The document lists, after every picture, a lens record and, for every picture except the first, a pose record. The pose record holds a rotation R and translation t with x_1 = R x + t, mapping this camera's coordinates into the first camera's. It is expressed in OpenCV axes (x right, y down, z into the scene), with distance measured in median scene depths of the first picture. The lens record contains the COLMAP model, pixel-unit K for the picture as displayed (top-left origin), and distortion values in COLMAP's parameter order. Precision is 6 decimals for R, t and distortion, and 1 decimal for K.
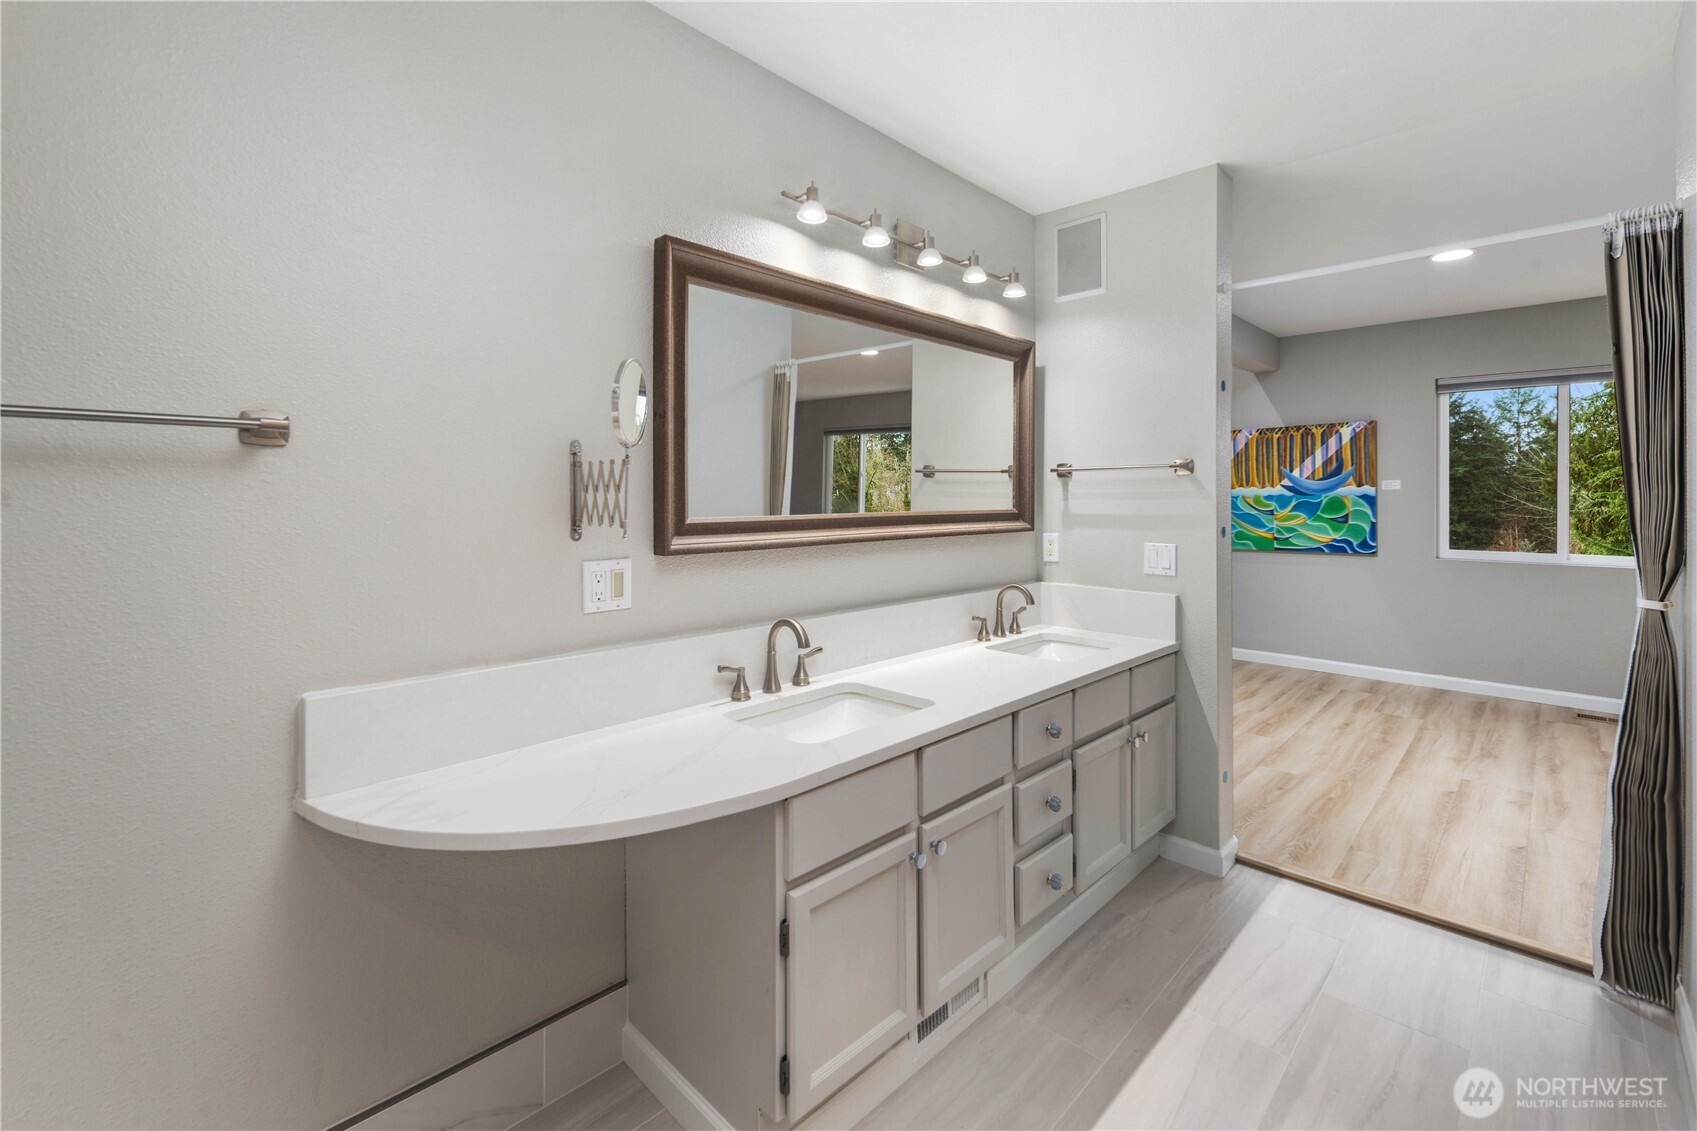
lens RADIAL K [[740.1, 0, 847.0], [0, 740.1, 501.8], [0, 0, 1]] dist [0.002563, -0.000562]
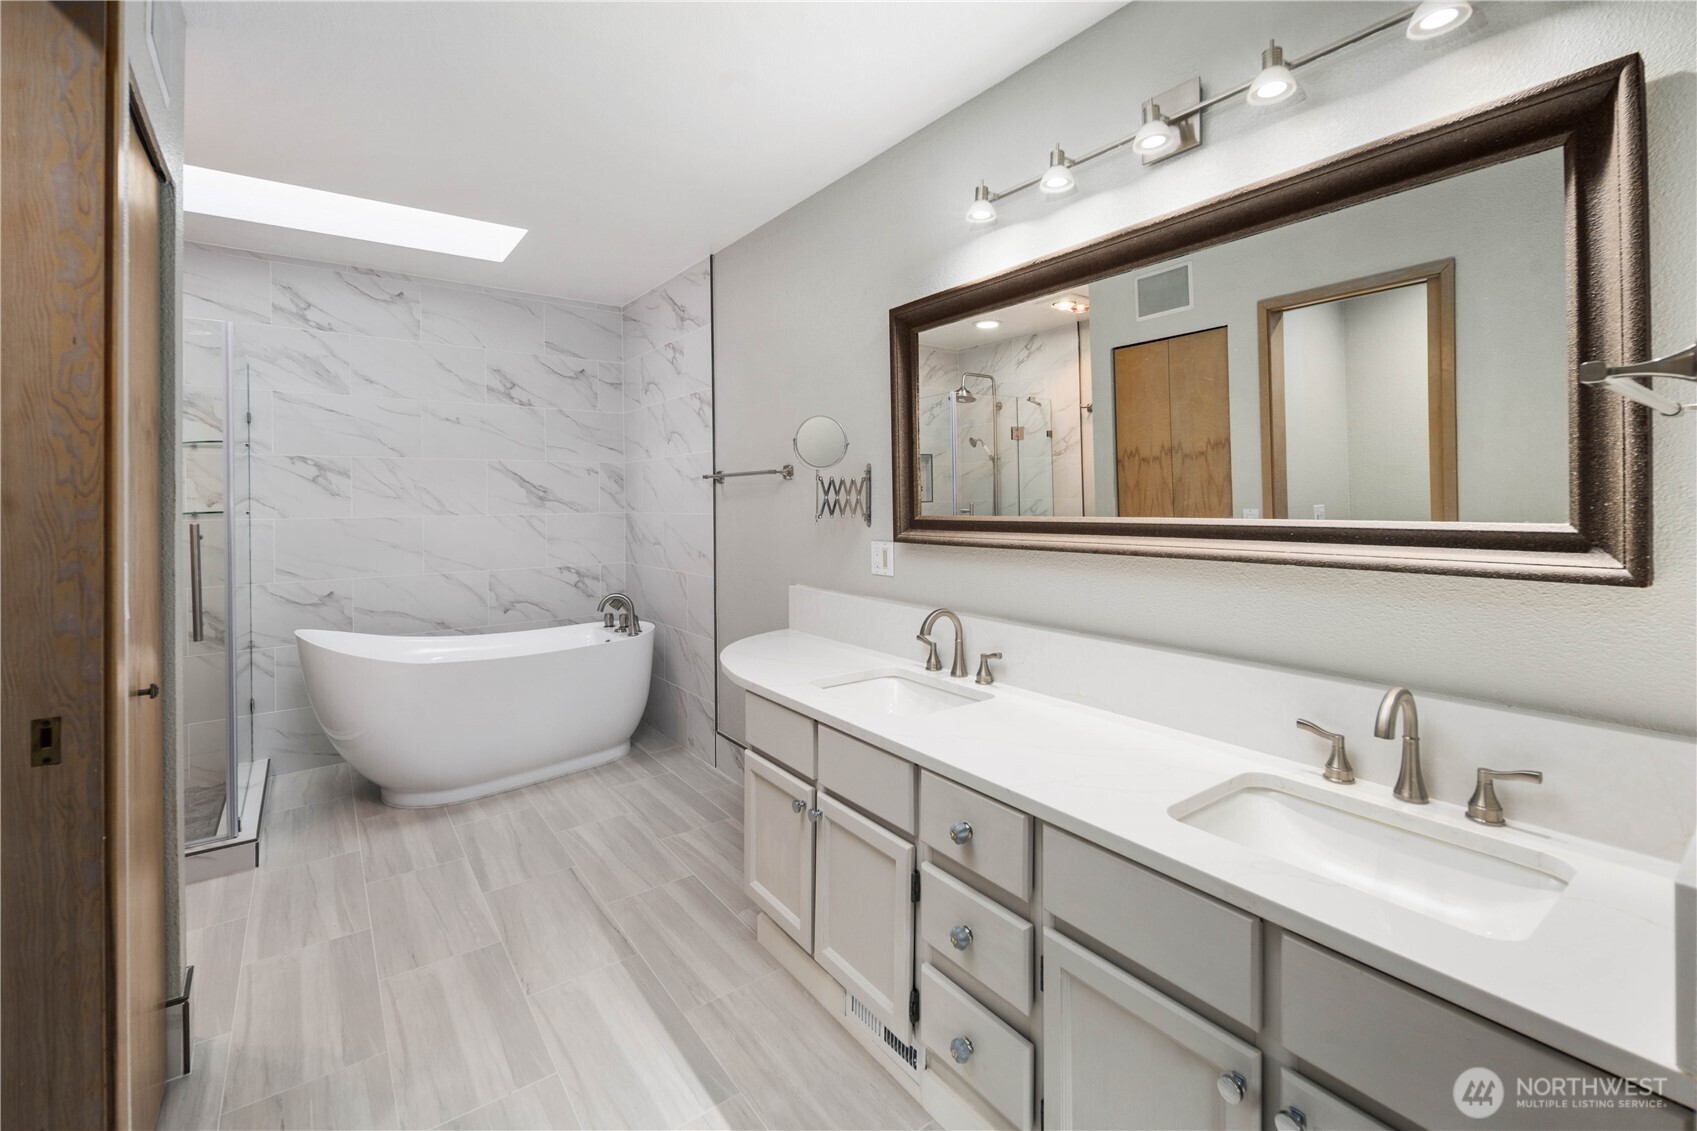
lens RADIAL K [[740.1, 0, 847.0], [0, 740.1, 501.8], [0, 0, 1]] dist [0.002563, -0.000562]
pose [[-0.175102, -0.001053, -0.984550, 1.026171], [-0.000879, 0.999999, -0.000913, 0.001063], [0.984550, 0.000706, -0.175103, 1.060559]]
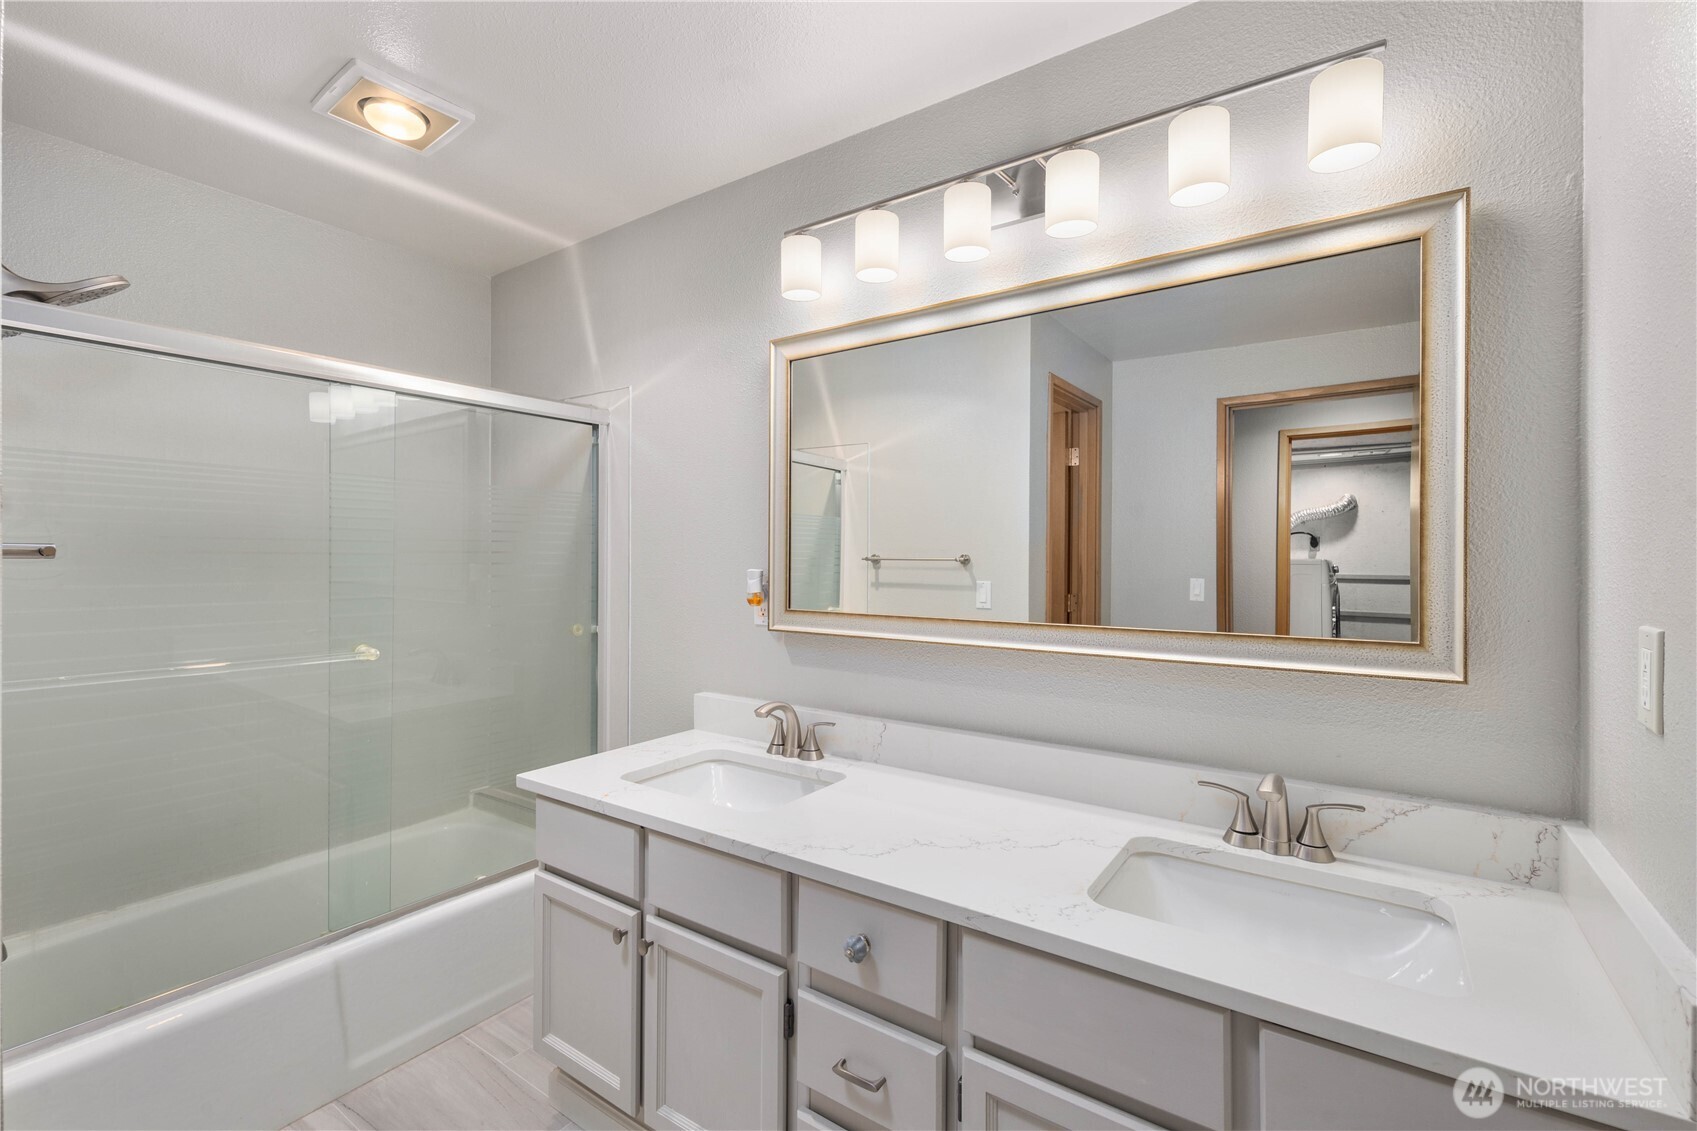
lens RADIAL K [[746.9, 0, 848.5], [0, 746.9, 565.5], [0, 0, 1]] dist [-0.000134, -0.000216]
pose [[0.172459, 0.007726, -0.984986, 0.894934], [-0.005384, 0.999962, 0.006900, 0.002656], [0.985002, 0.004113, 0.172494, 0.930499]]
